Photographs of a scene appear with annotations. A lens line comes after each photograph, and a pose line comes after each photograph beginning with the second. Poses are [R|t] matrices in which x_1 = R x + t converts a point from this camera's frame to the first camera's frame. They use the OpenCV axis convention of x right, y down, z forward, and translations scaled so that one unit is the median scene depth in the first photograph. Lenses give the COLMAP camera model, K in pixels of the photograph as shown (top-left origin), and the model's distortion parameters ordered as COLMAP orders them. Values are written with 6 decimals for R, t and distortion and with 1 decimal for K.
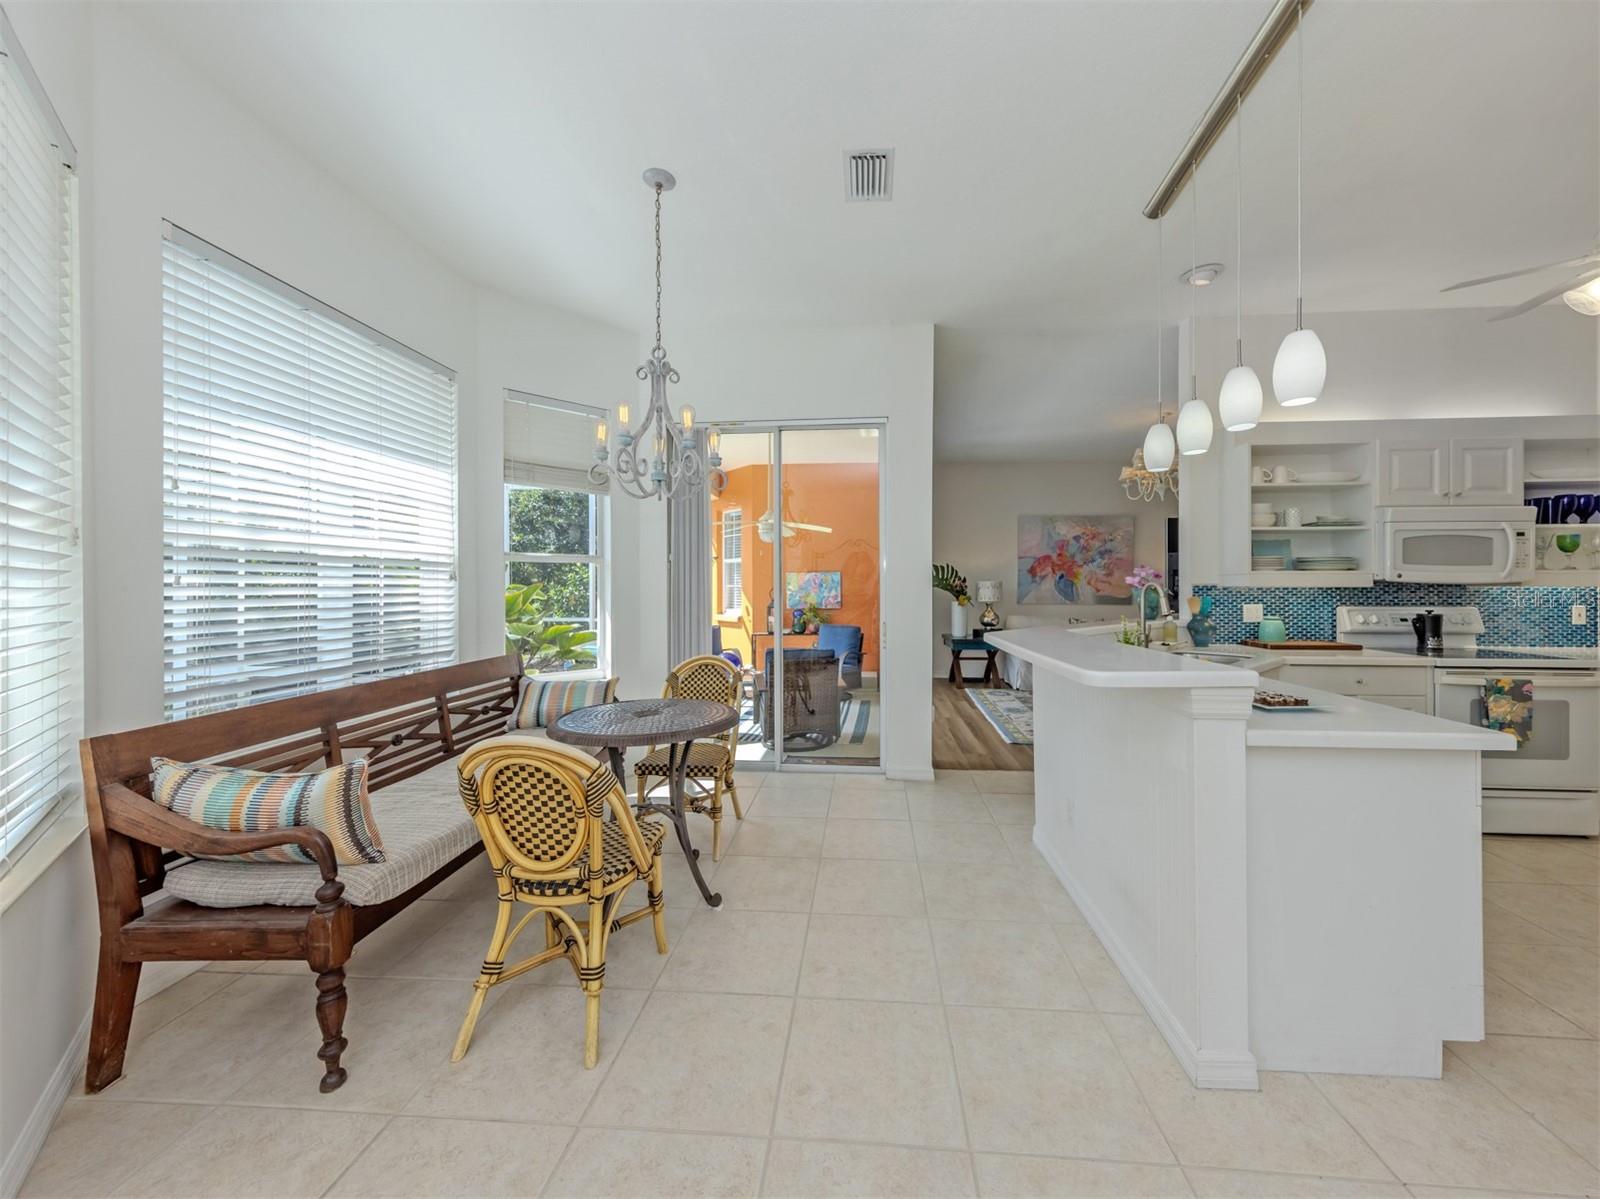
lens RADIAL K [[597.3, 0, 808.8], [0, 597.3, 592.6], [0, 0, 1]] dist [0.008513, -0.001605]
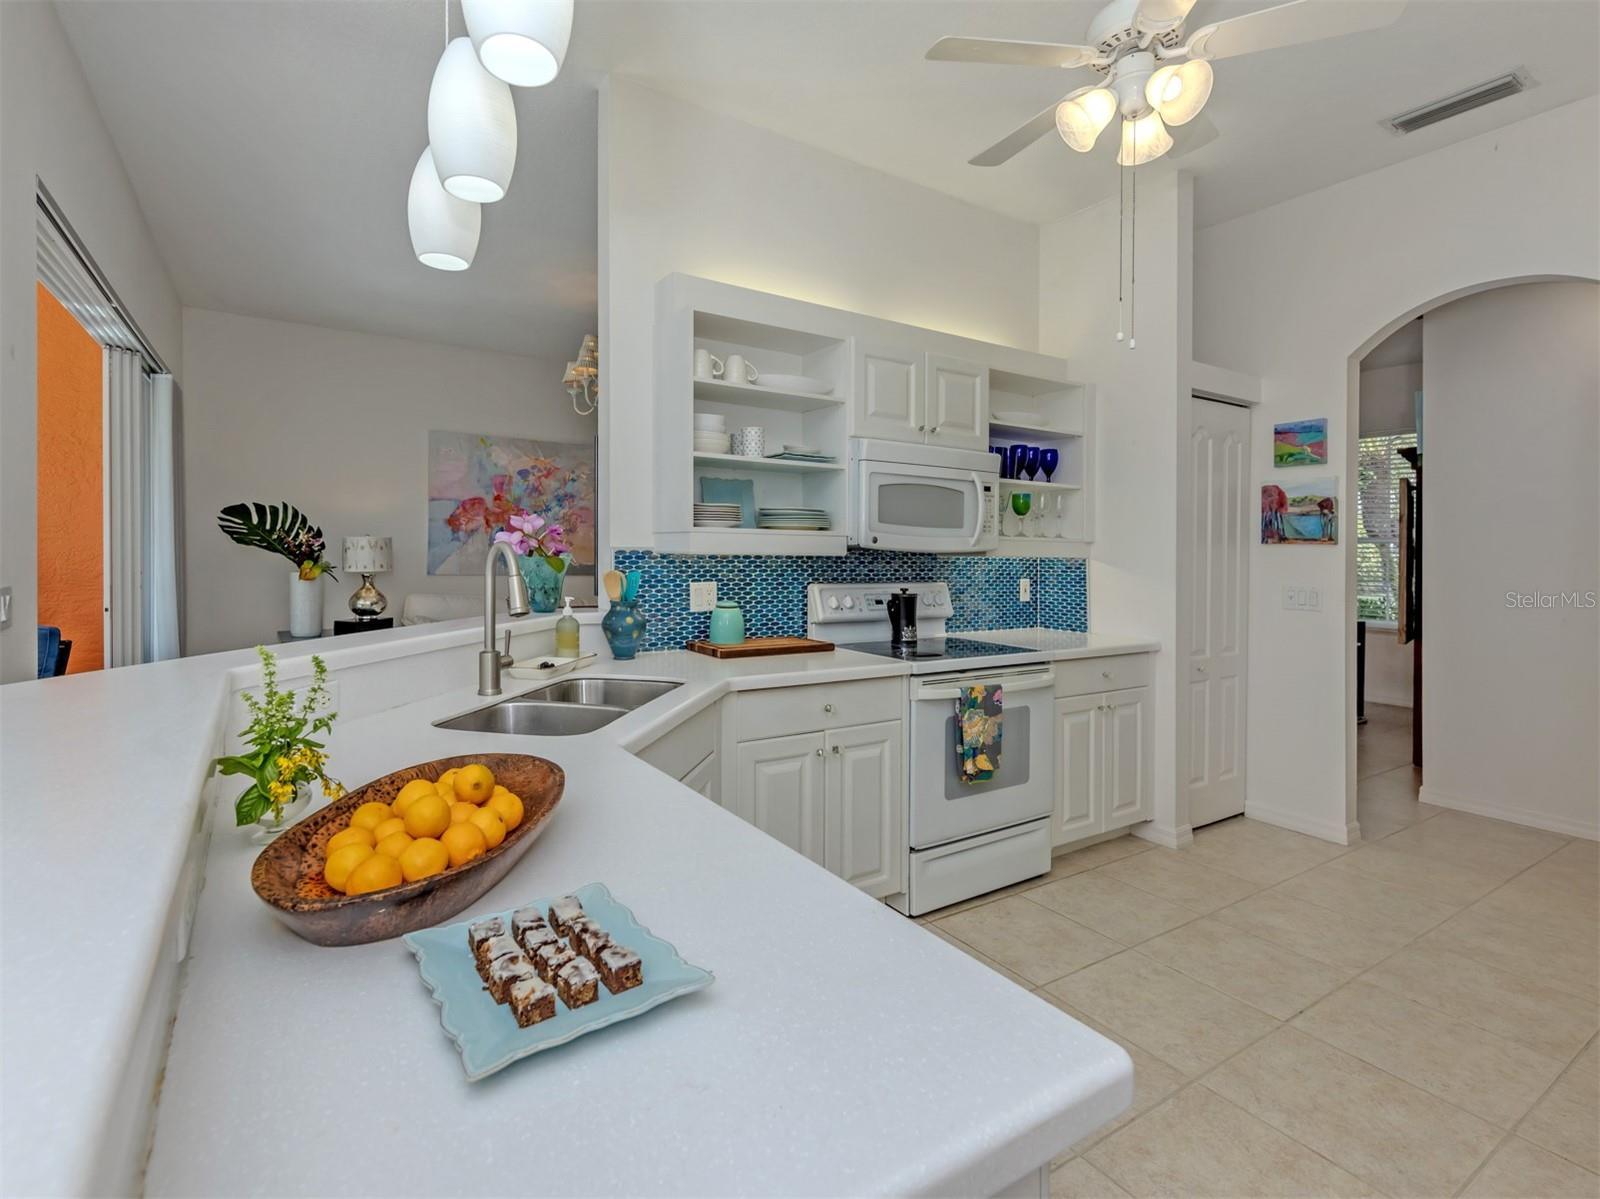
lens RADIAL K [[777.8, 0, 769.5], [0, 777.8, 550.9], [0, 0, 1]] dist [0.002568, 0.002020]
pose [[0.801362, 0.010321, 0.598091, 0.342416], [-0.008639, 0.999947, -0.005680, -0.008990], [-0.598117, -0.000615, 0.801408, 0.347360]]
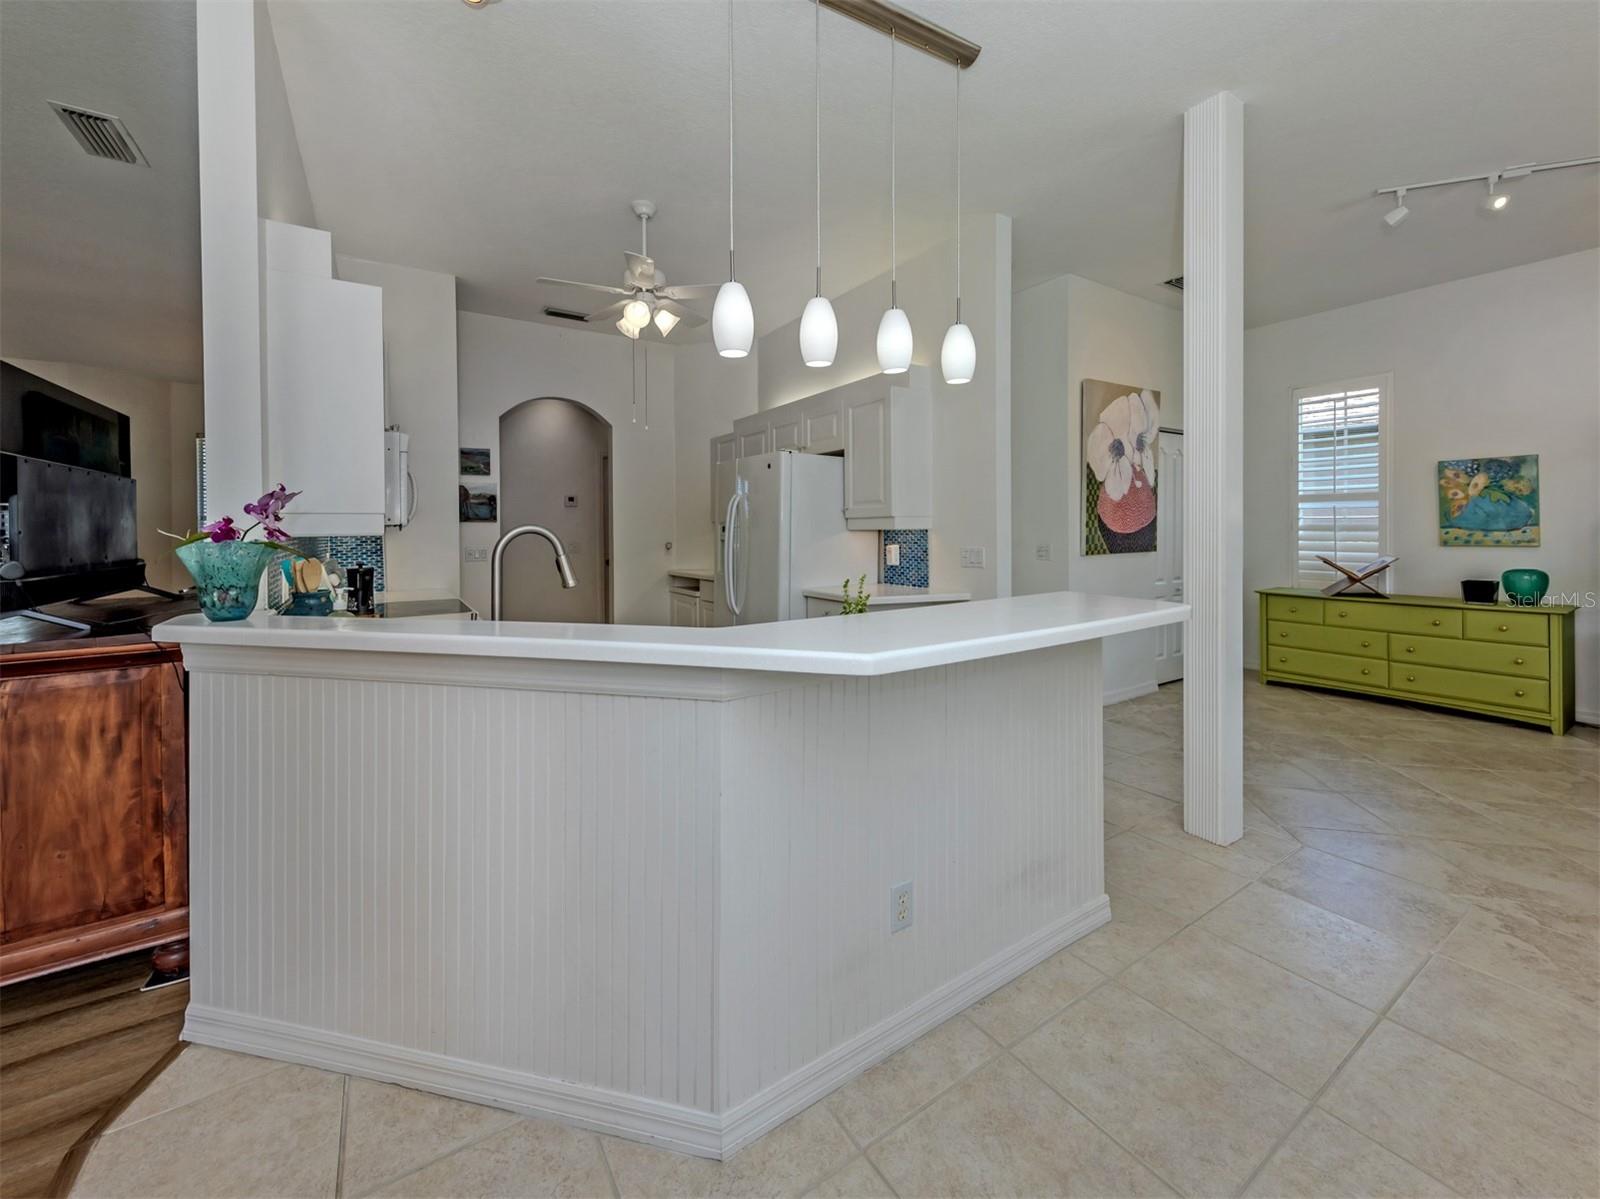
lens RADIAL K [[597.3, 0, 795.9], [0, 597.3, 538.8], [0, 0, 1]] dist [0.008513, -0.001605]
pose [[-0.610450, -0.013058, 0.791947, 0.021371], [0.015376, 0.999480, 0.028331, -0.018662], [-0.791905, 0.029472, -0.609932, 1.024776]]
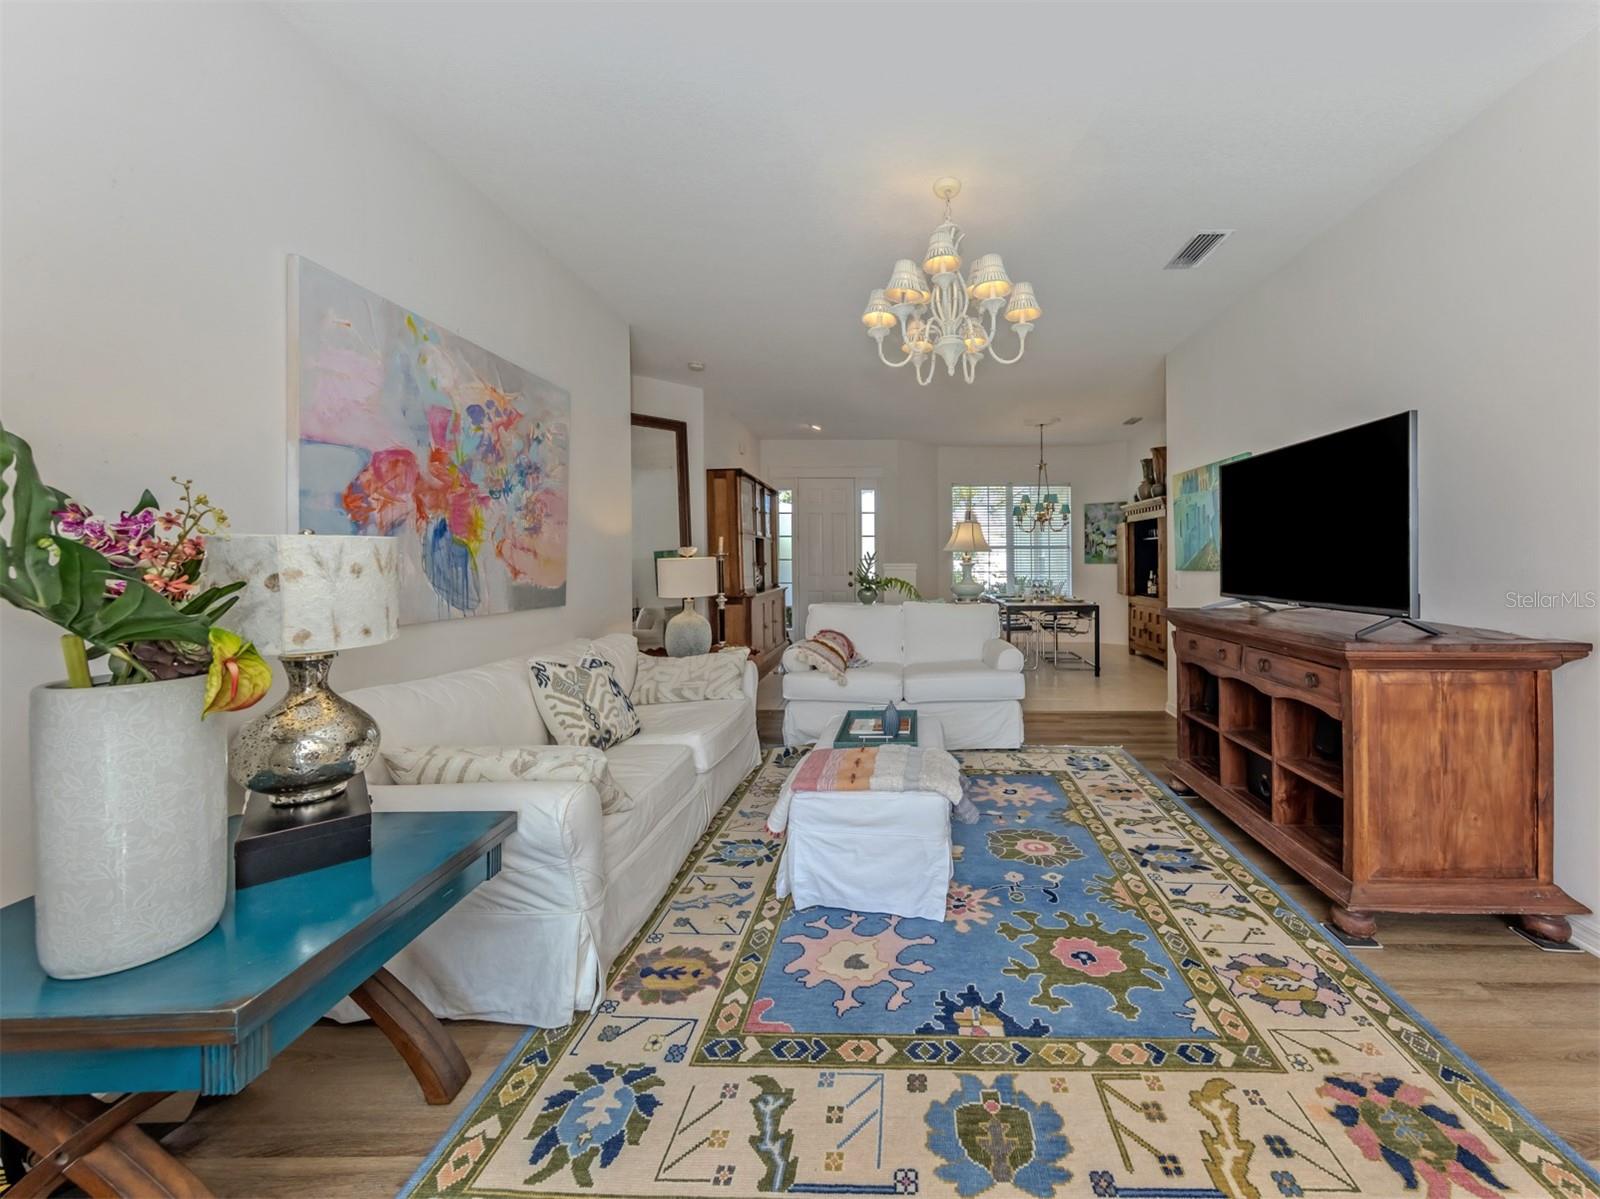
lens RADIAL K [[597.3, 0, 875.2], [0, 597.3, 562.5], [0, 0, 1]] dist [0.008513, -0.001605]
pose [[-0.076610, -0.007171, 0.997035, 0.228309], [0.016883, 0.999821, 0.008488, -0.019277], [-0.996918, 0.017483, -0.076475, 1.775949]]
